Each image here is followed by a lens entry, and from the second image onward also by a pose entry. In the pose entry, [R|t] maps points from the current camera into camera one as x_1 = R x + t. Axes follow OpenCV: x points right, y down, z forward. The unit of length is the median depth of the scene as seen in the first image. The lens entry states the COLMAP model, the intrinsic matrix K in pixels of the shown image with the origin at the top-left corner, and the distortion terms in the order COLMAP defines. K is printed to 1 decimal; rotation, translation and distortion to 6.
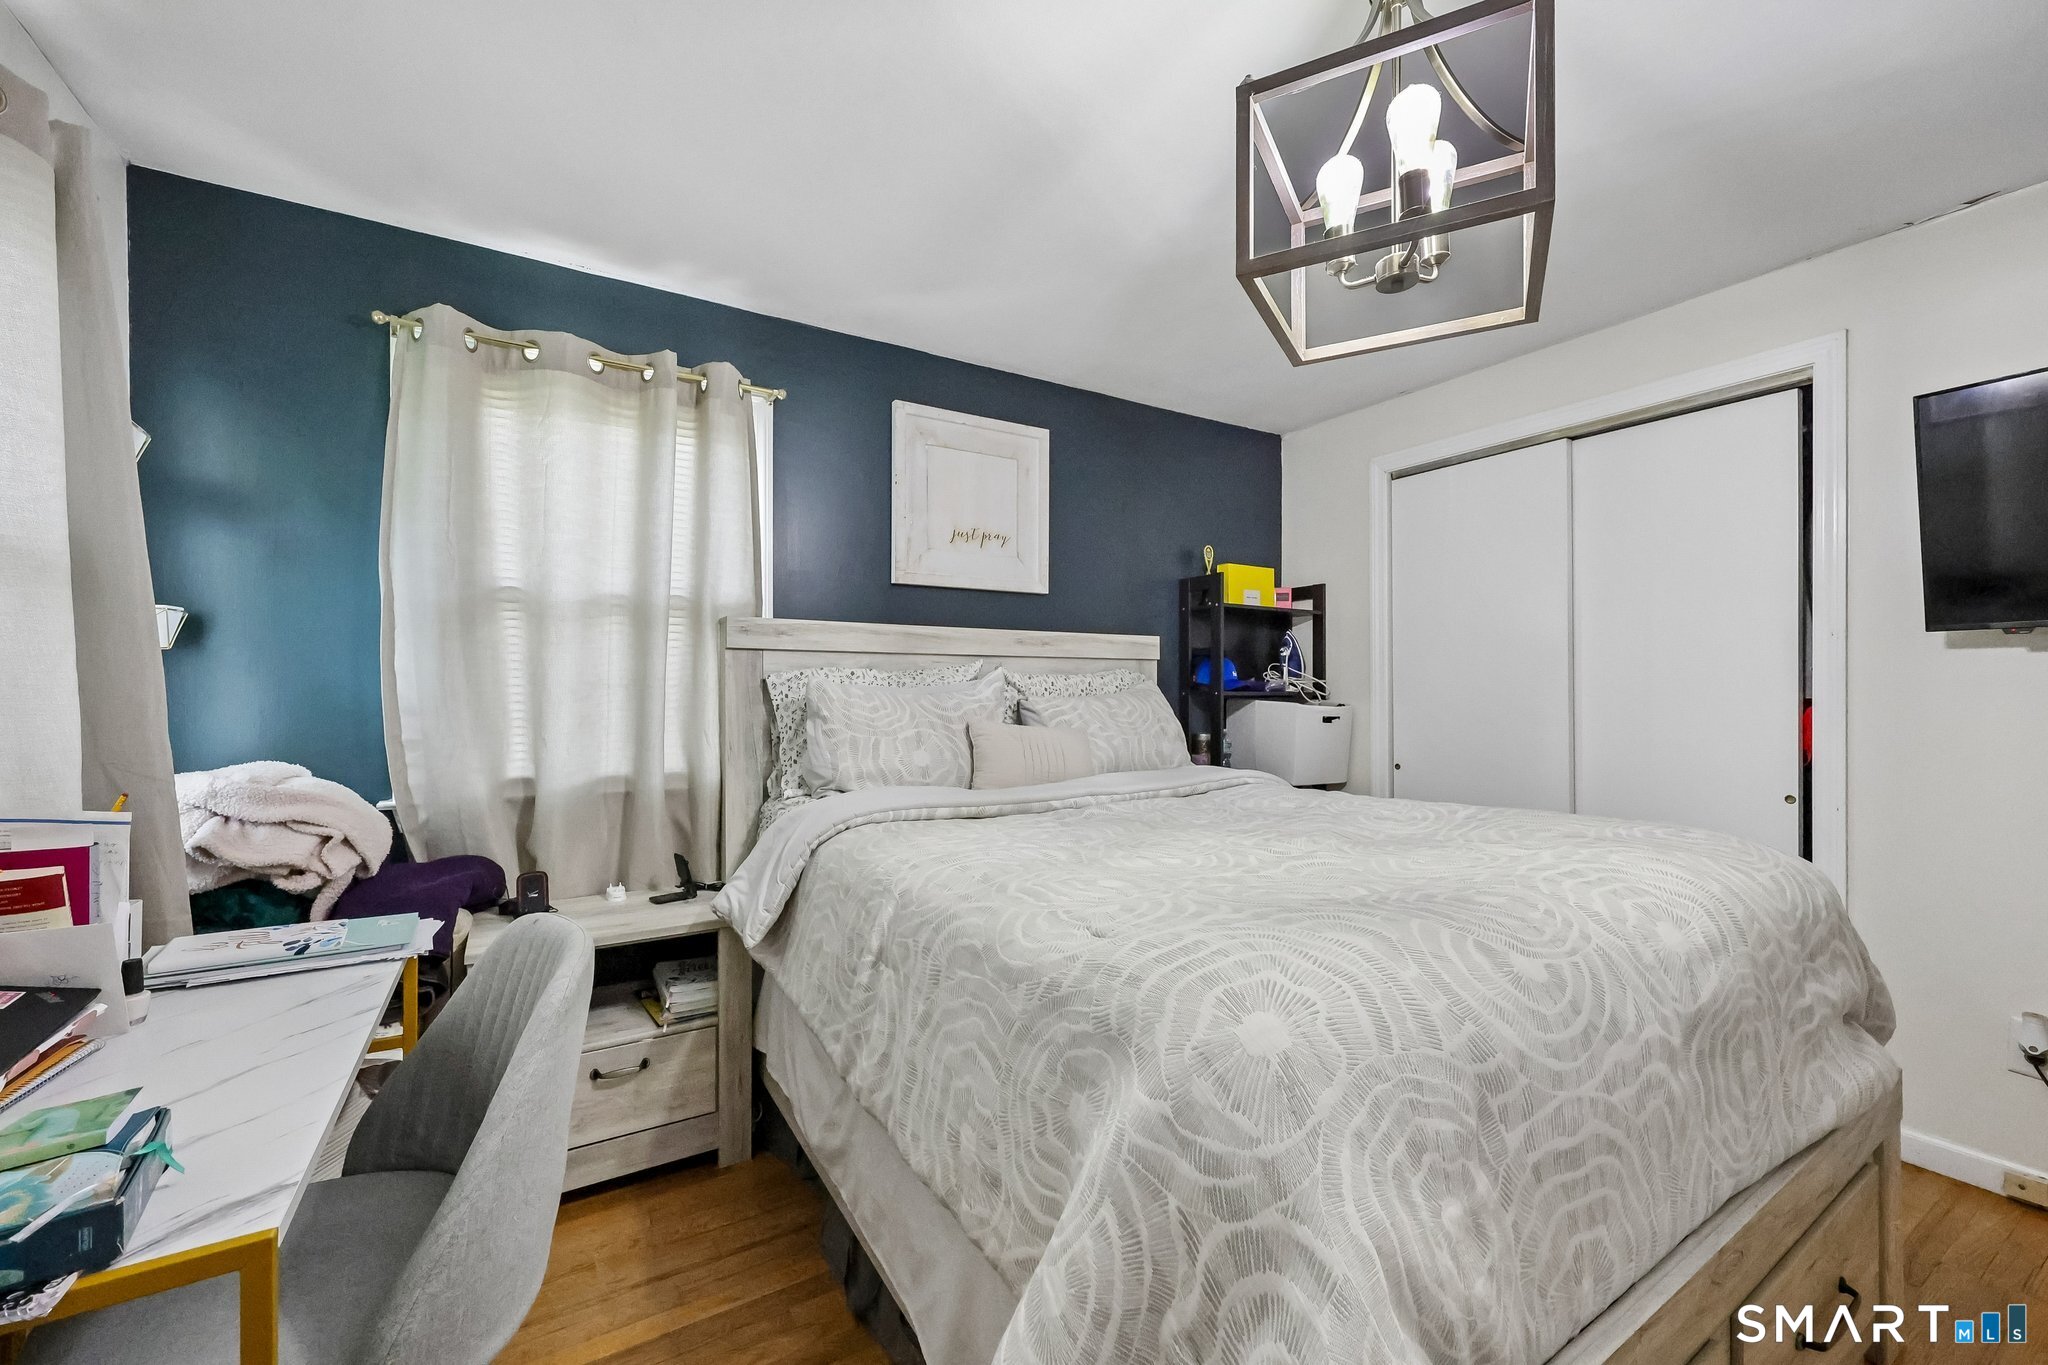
lens RADIAL K [[842.6, 0, 1024.0], [0, 842.6, 682.5], [0, 0, 1]] dist [0.004656, -0.000066]
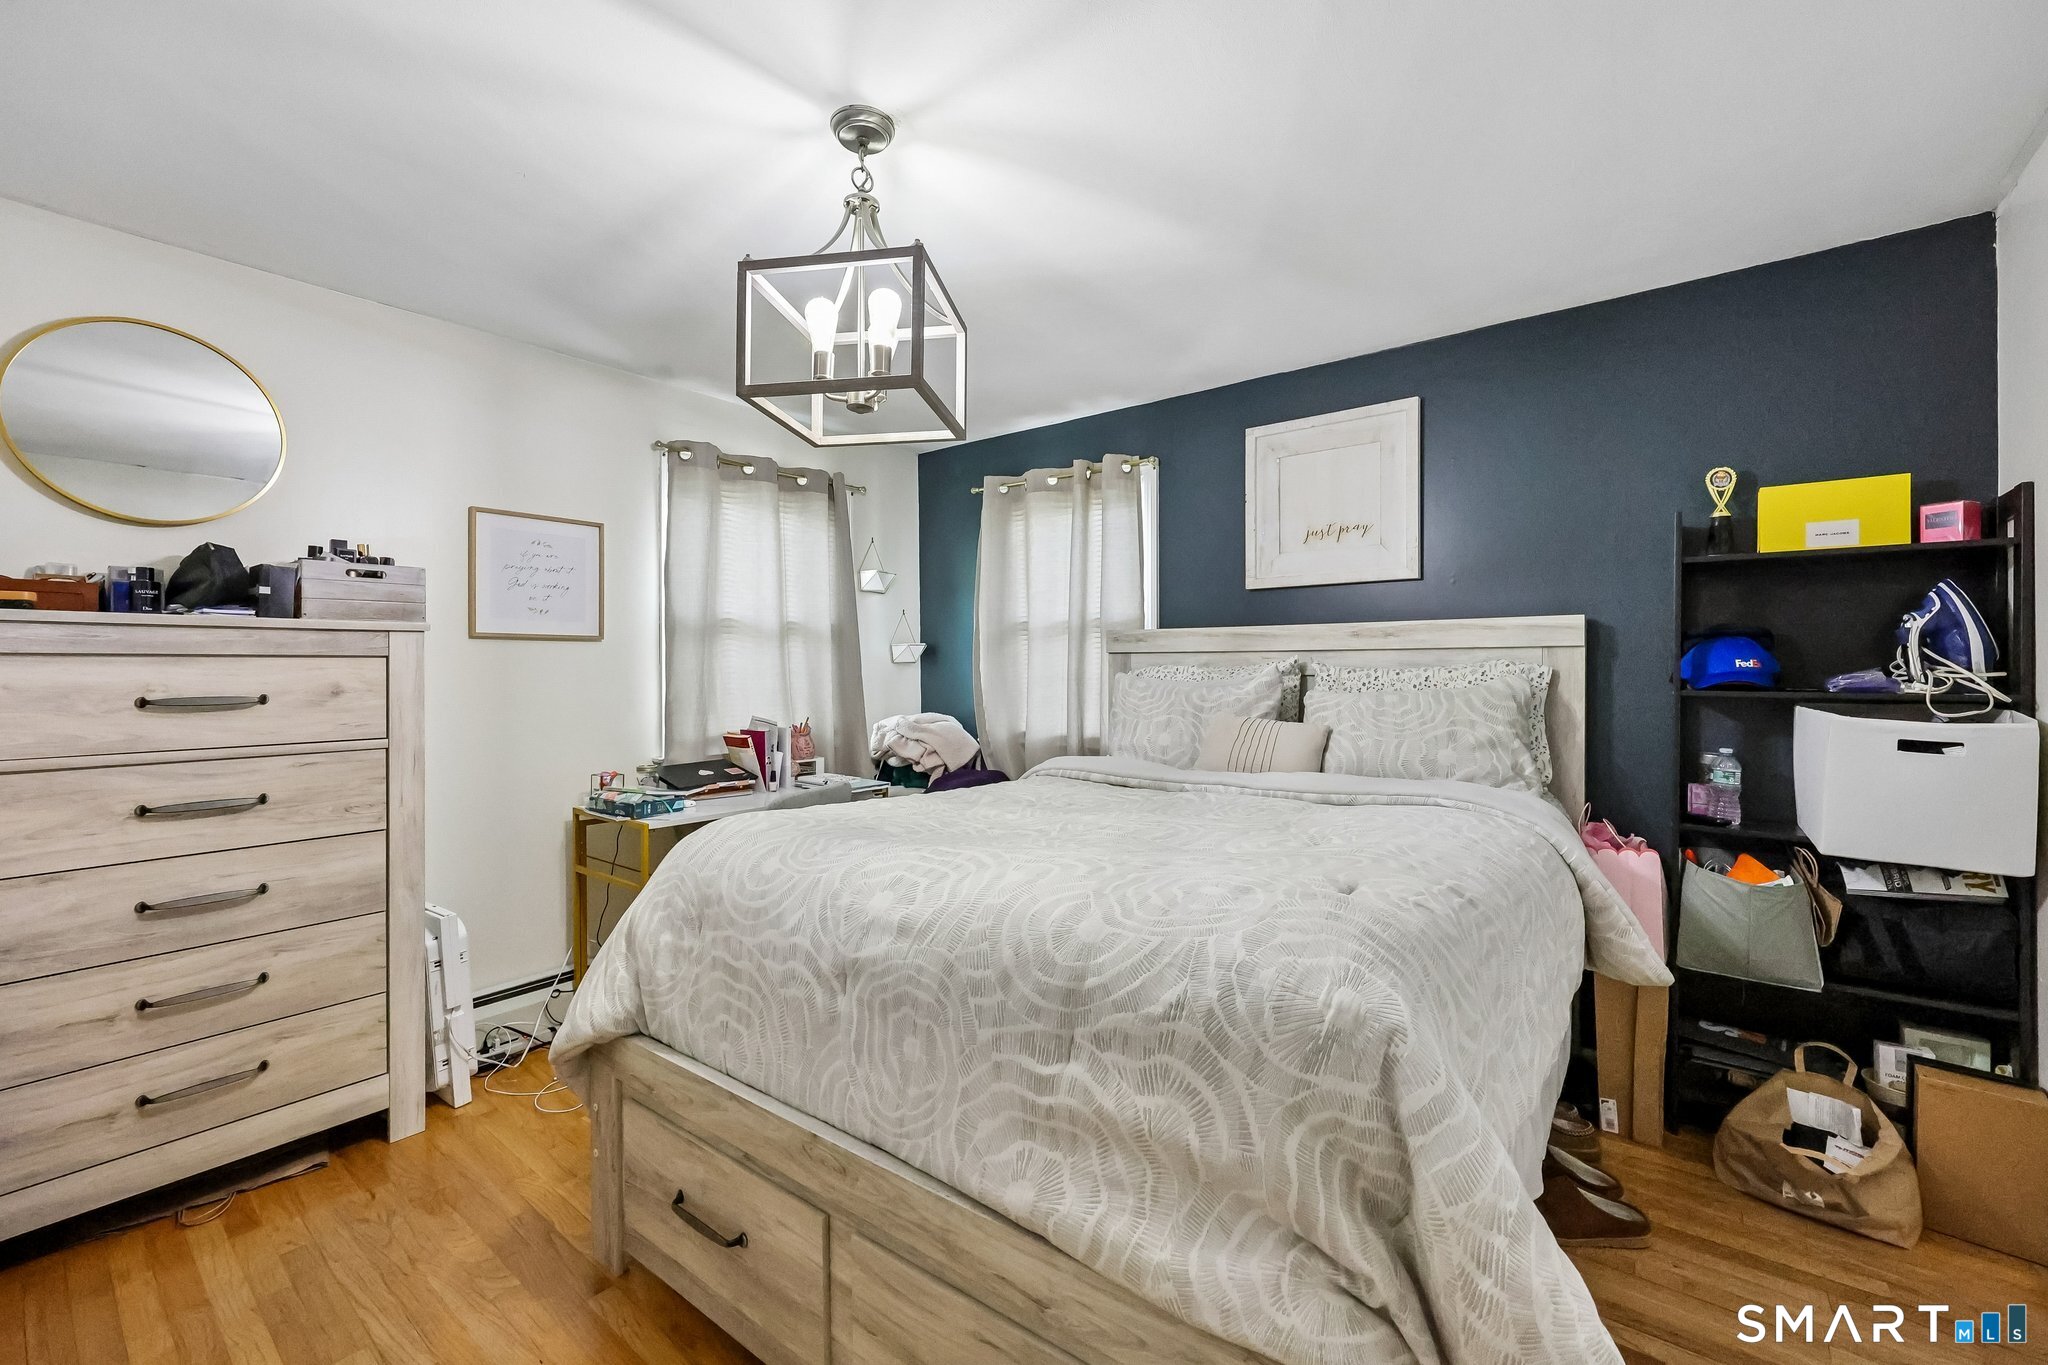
lens RADIAL K [[825.7, 0, 1020.4], [0, 825.7, 677.2], [0, 0, 1]] dist [-0.001864, -0.000259]
pose [[0.334936, 0.002586, -0.942237, 0.897510], [0.003279, 0.999987, 0.003910, -0.005622], [0.942235, -0.004399, 0.334923, 0.380162]]
